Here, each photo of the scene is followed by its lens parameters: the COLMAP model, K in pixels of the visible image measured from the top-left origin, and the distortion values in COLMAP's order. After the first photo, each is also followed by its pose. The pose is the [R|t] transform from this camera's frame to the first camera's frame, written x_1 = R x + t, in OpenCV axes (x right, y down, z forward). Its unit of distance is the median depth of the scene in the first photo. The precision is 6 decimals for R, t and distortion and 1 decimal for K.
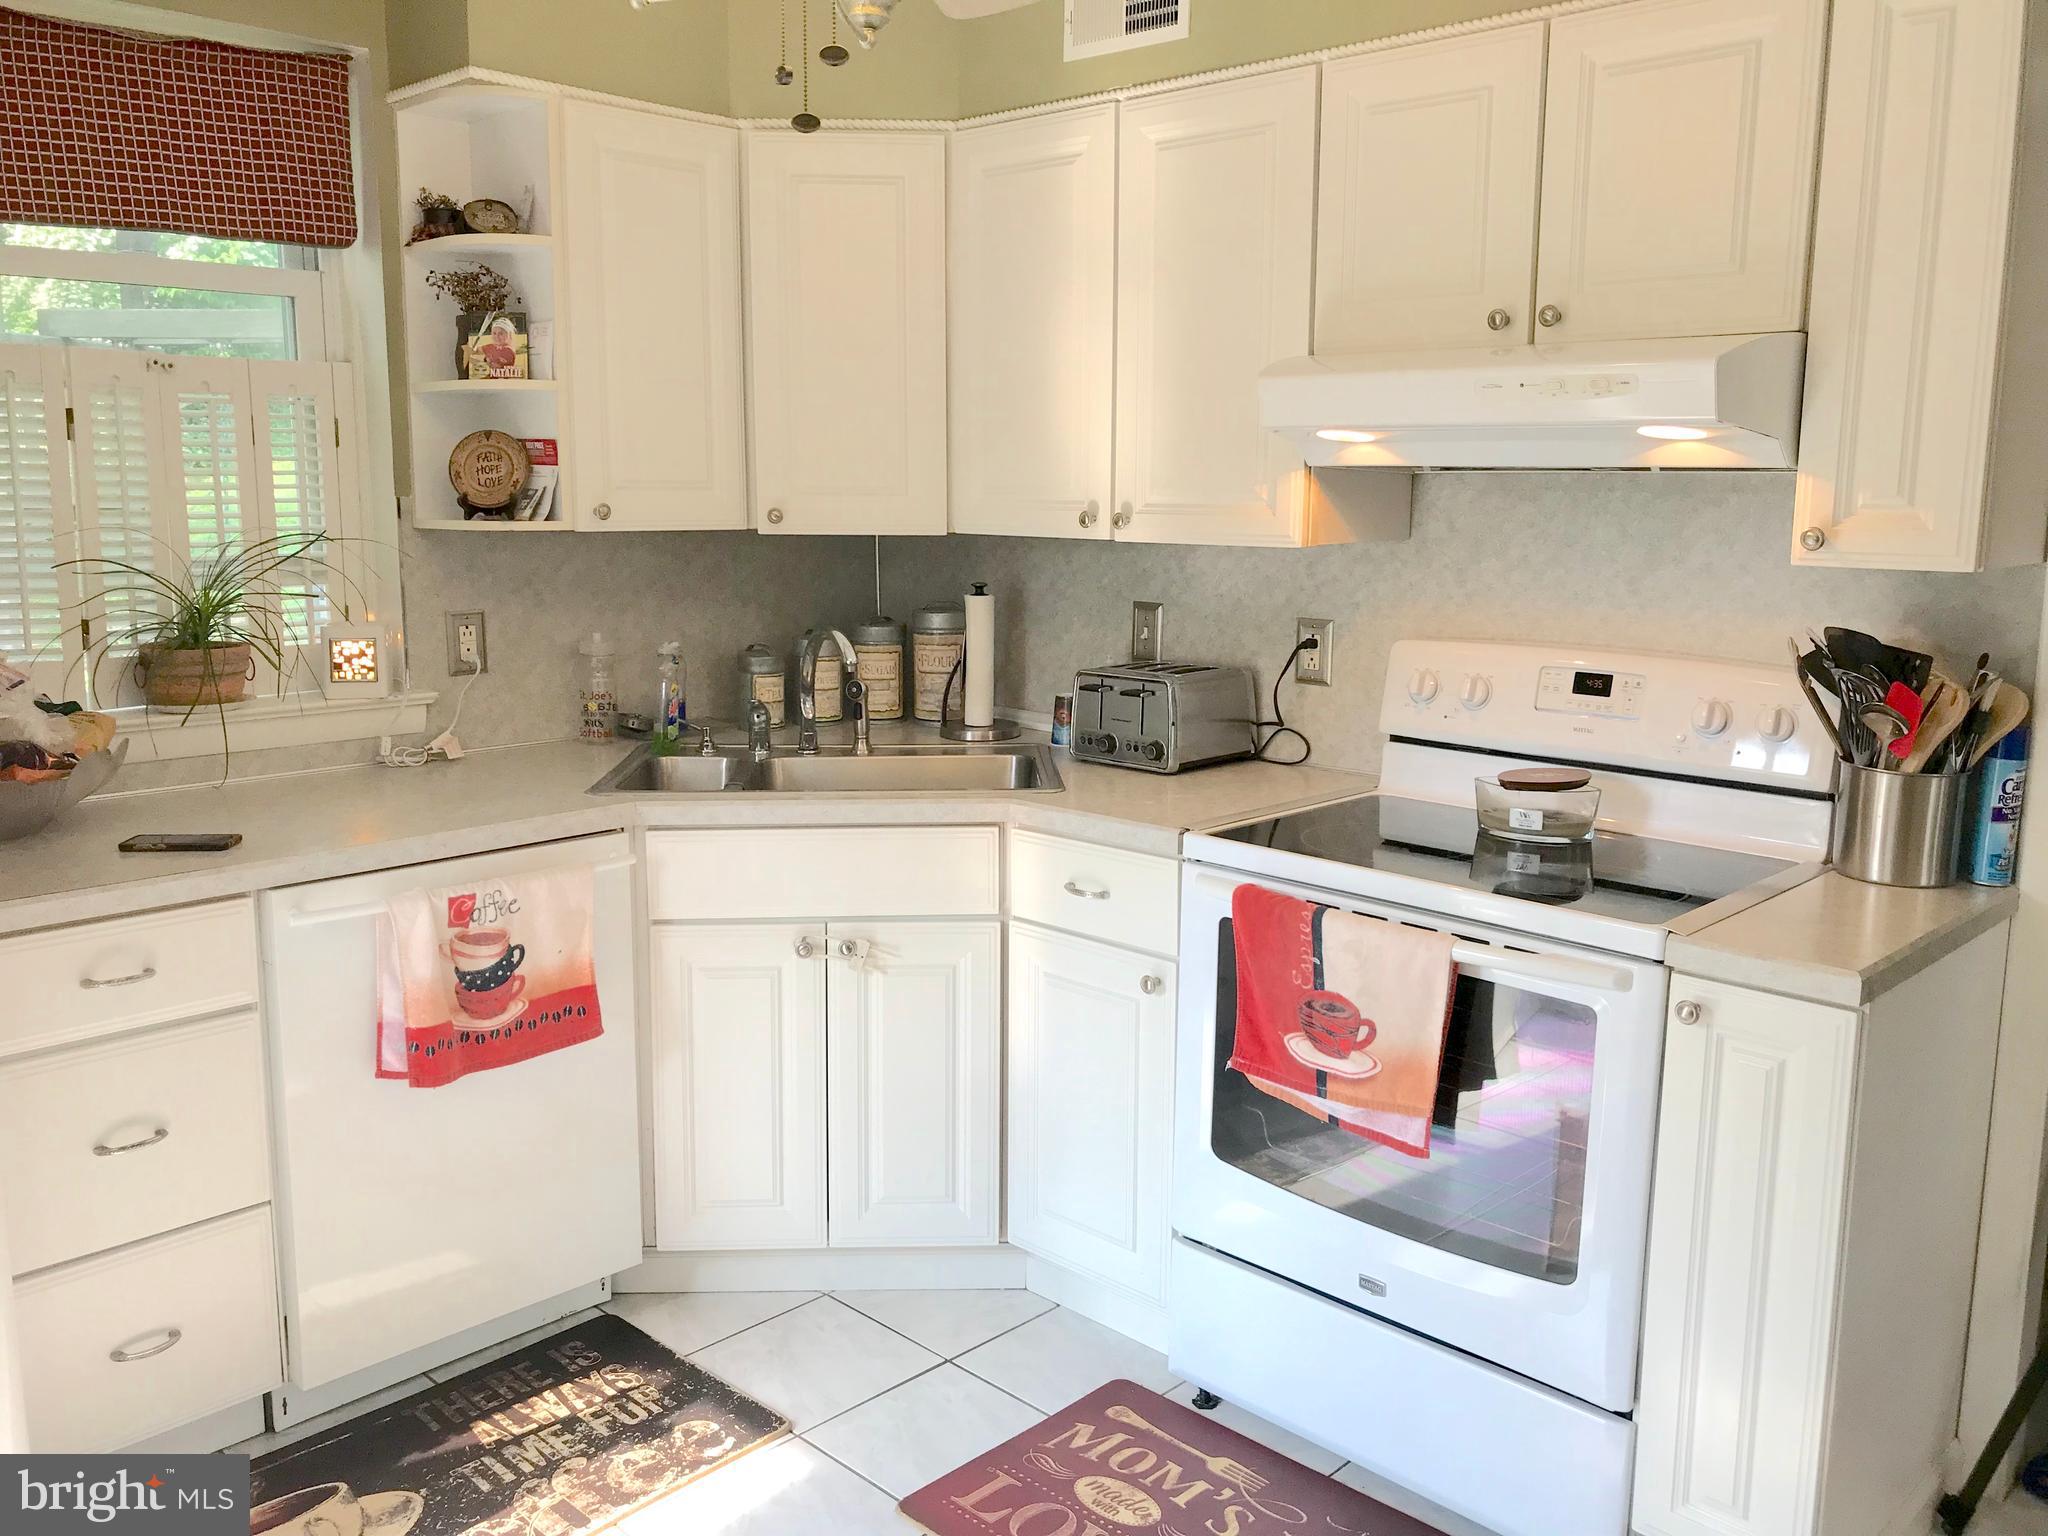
lens RADIAL K [[1701.6, 0, 1032.2], [0, 1701.6, 747.6], [0, 0, 1]] dist [0.051205, -0.078616]
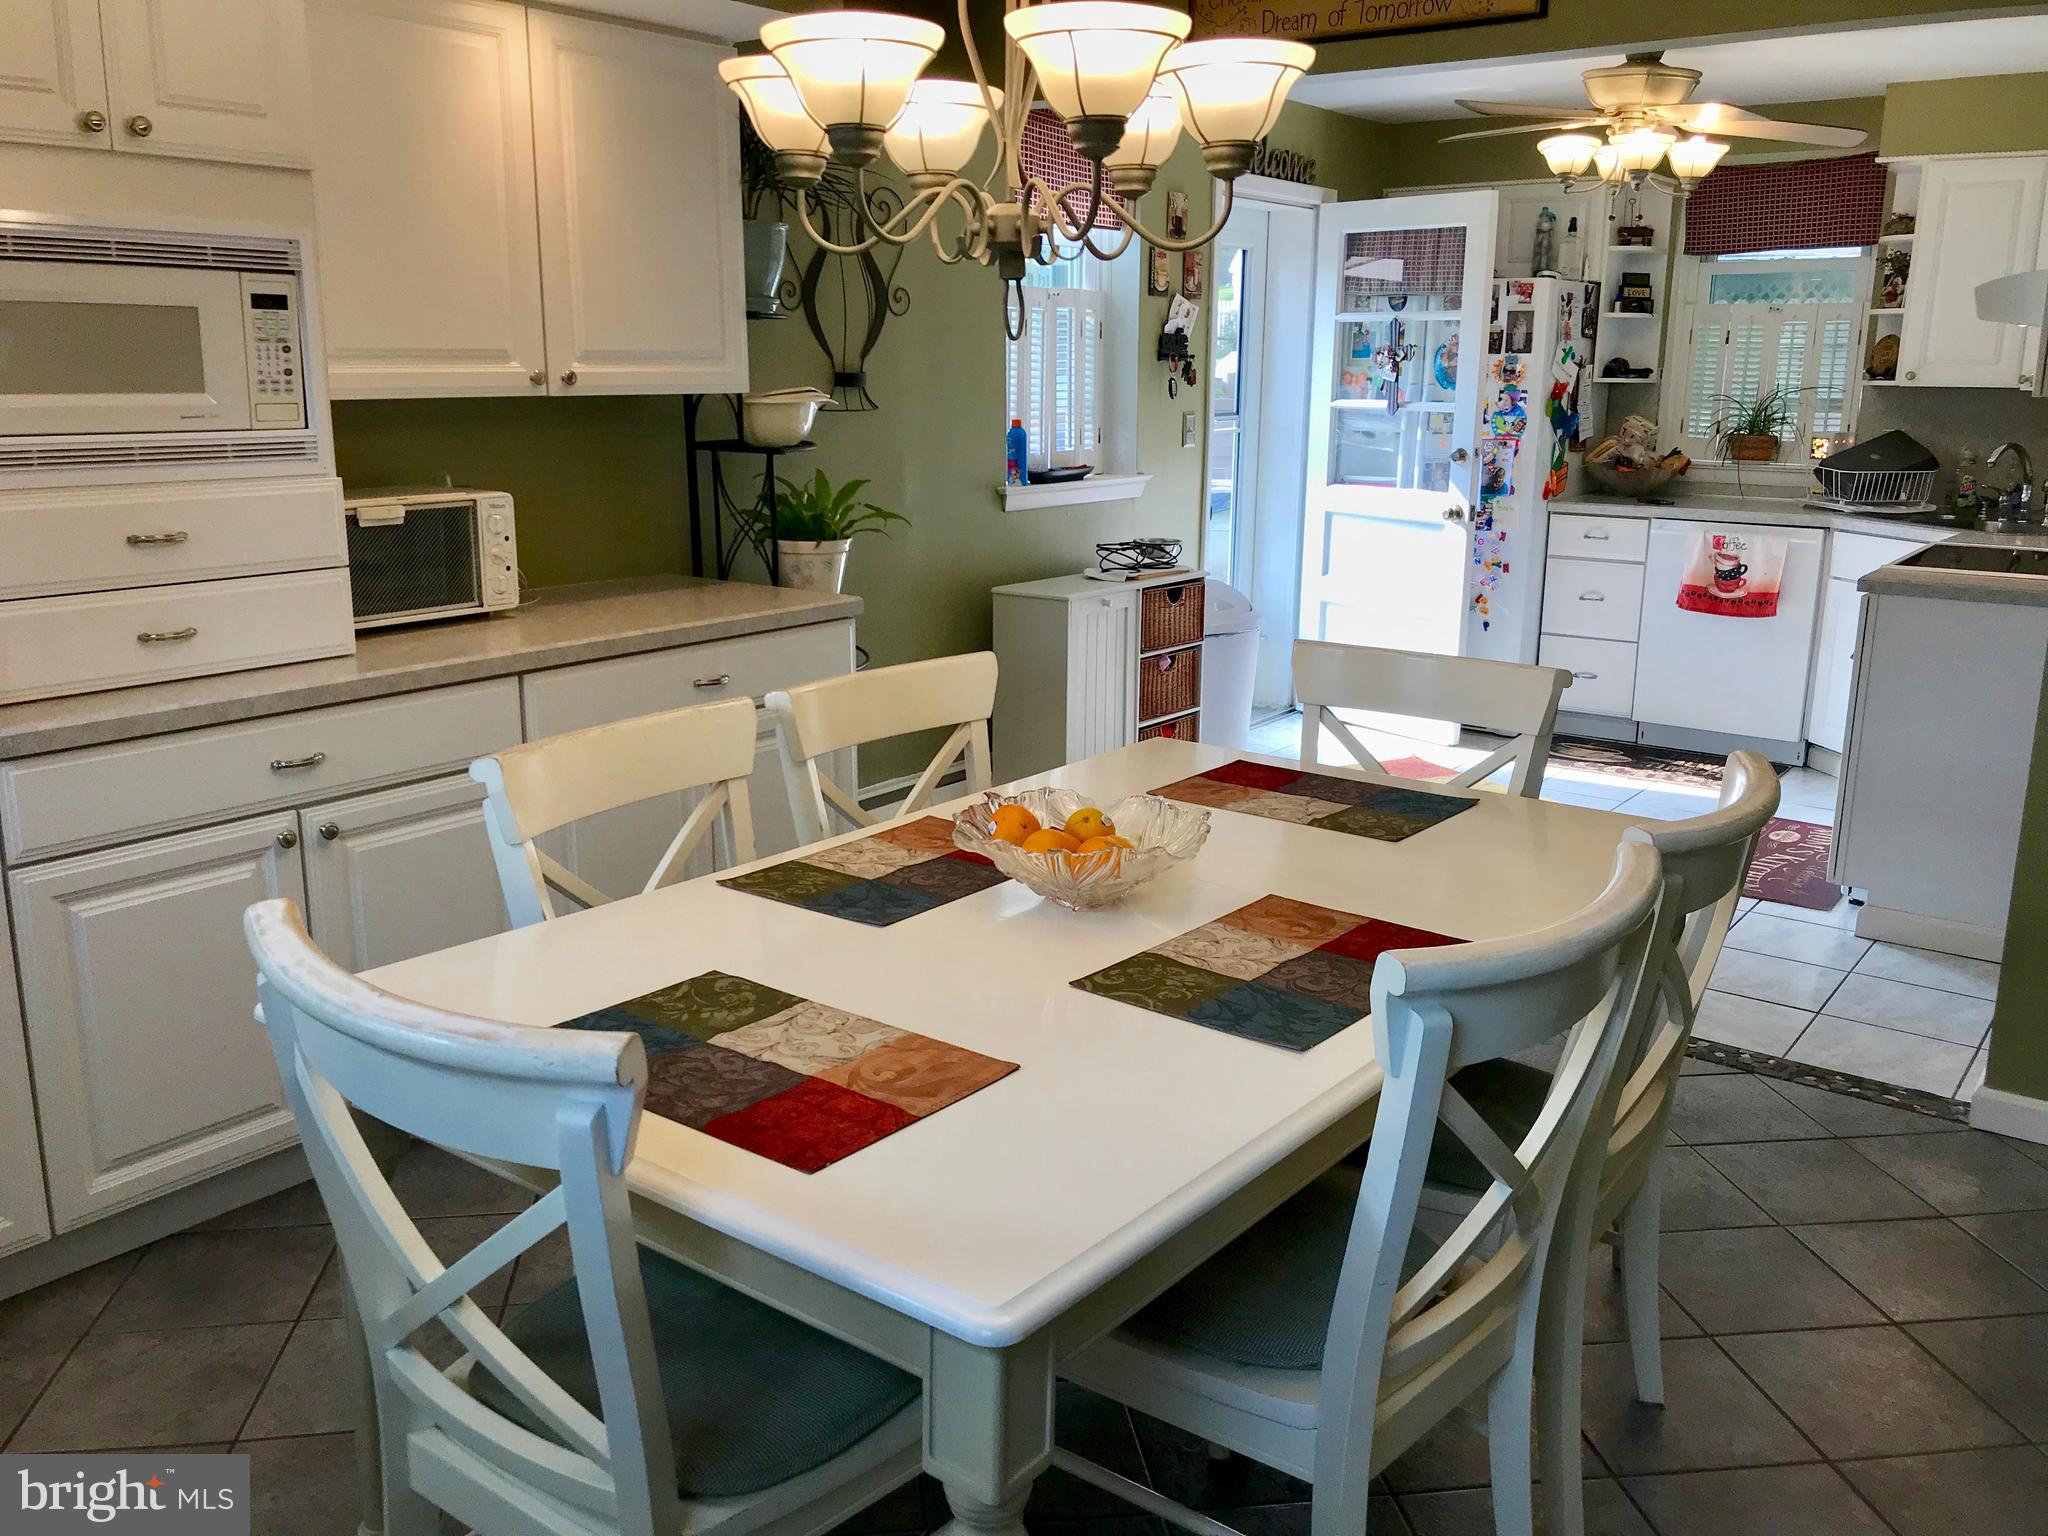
lens RADIAL K [[1701.6, 0, 1002.9], [0, 1701.6, 807.6], [0, 0, 1]] dist [0.051205, -0.078616]
pose [[0.117145, 0.247185, -0.961861, 1.748116], [-0.167595, 0.959559, 0.226182, 0.069679], [0.978871, 0.134707, 0.153835, -0.266195]]
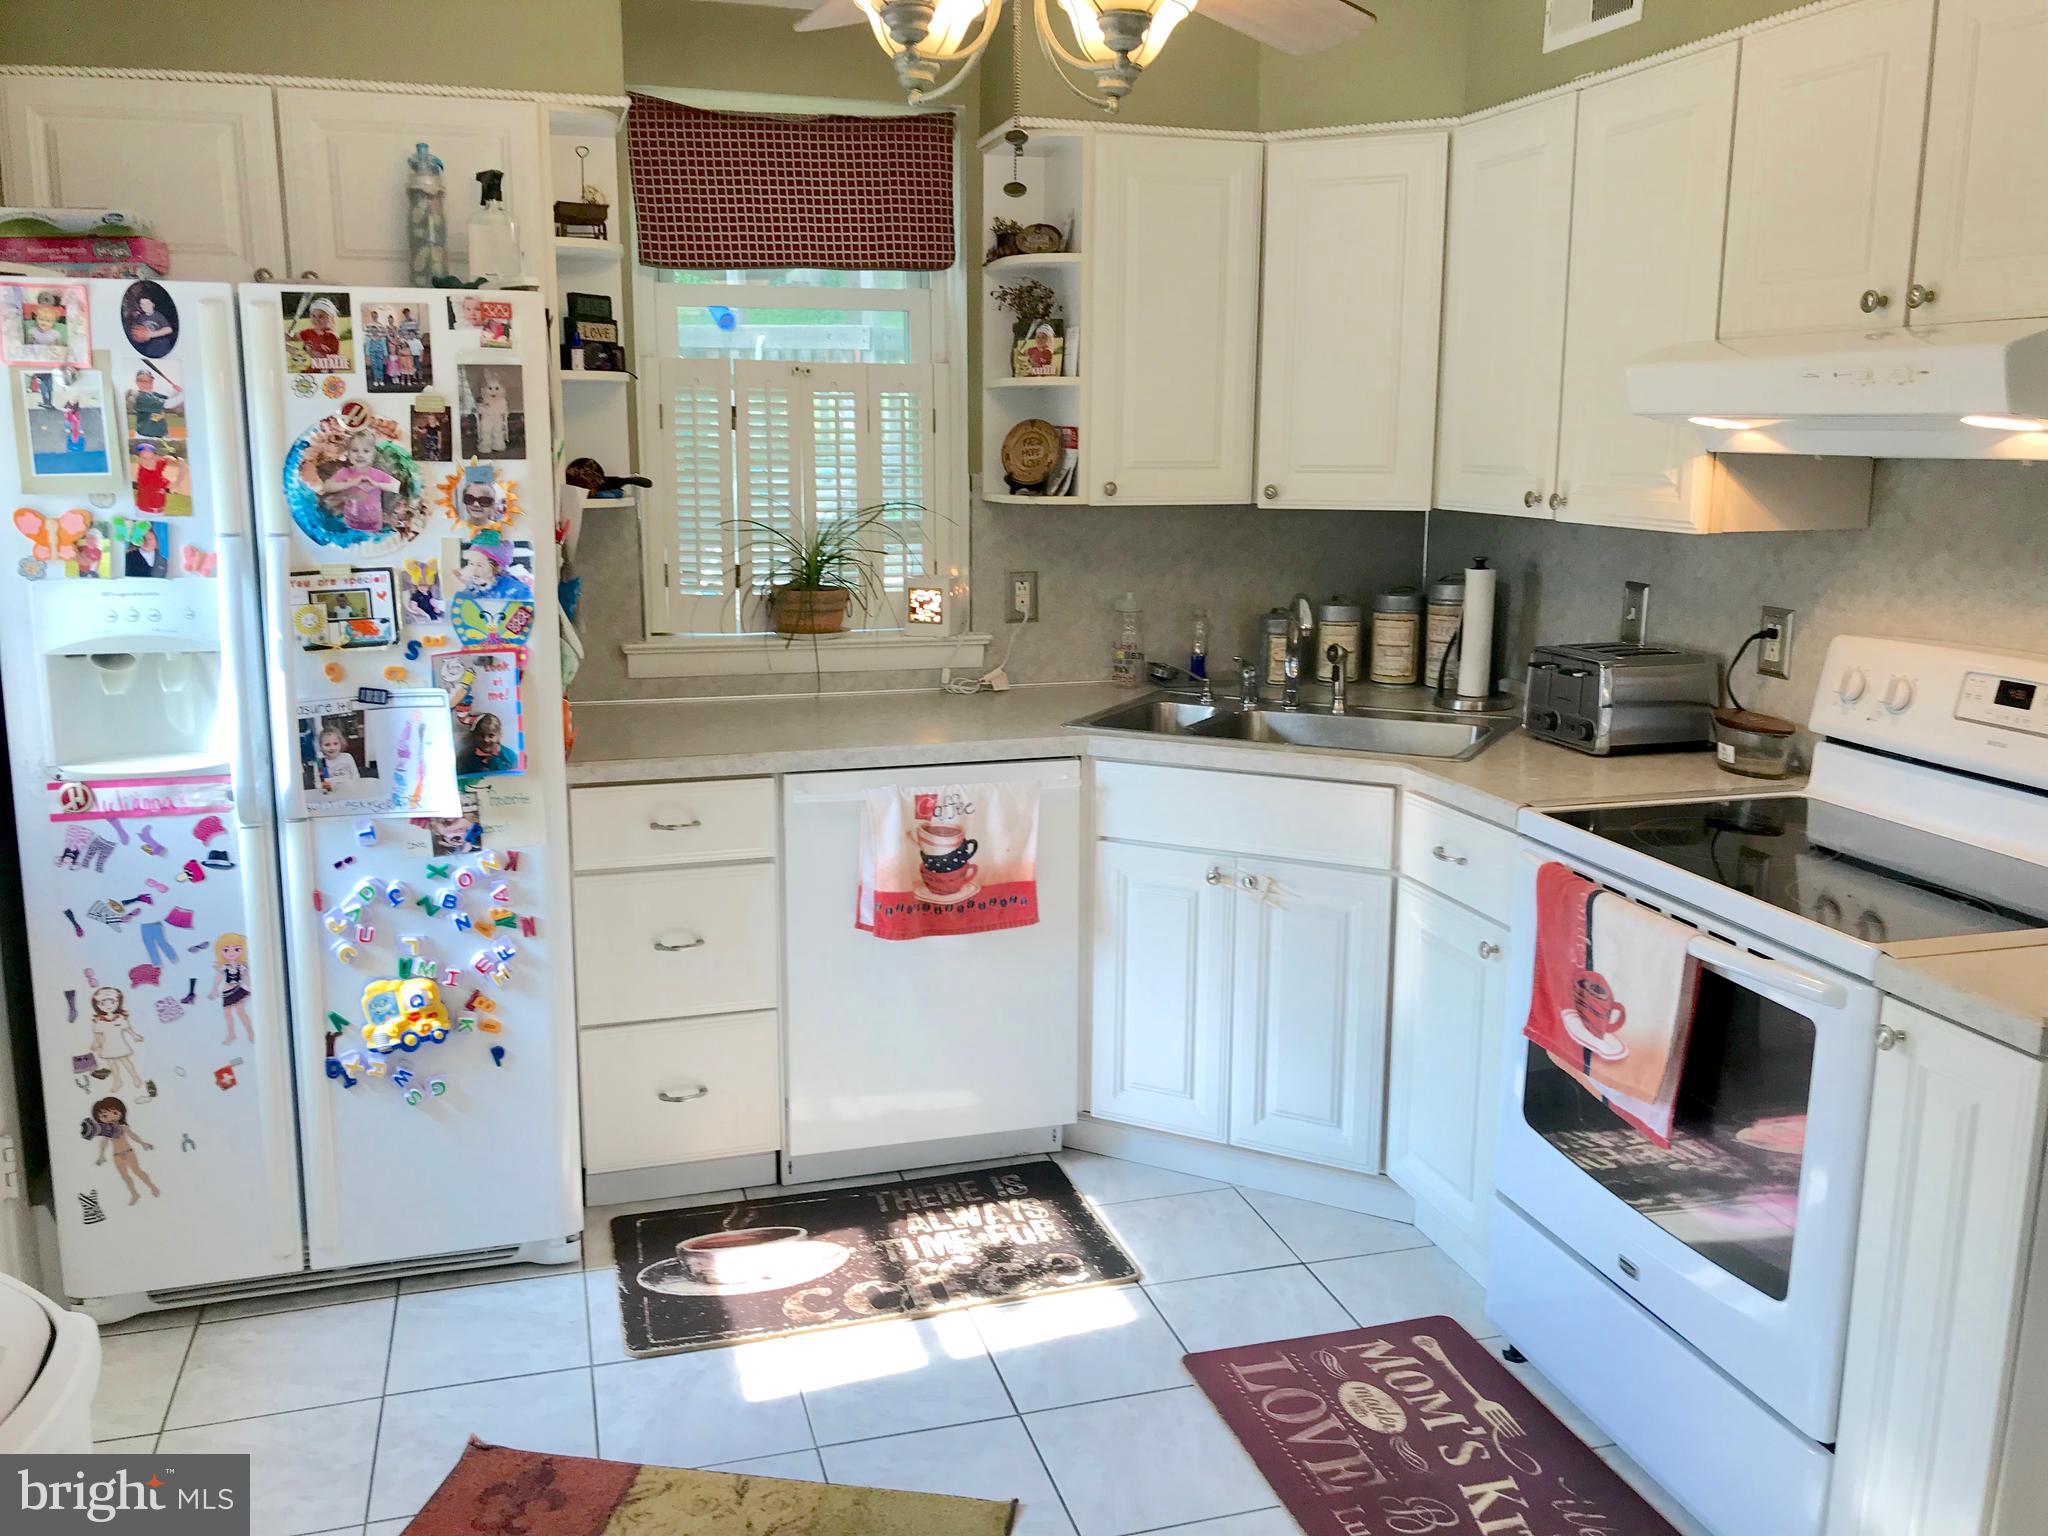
lens RADIAL K [[1701.6, 0, 1027.1], [0, 1701.6, 752.3], [0, 0, 1]] dist [0.051205, -0.078616]
pose [[0.869159, 0.090081, -0.486259, 0.302867], [-0.077087, 0.995930, 0.046711, -0.008341], [0.488487, -0.003115, 0.872565, -0.049678]]
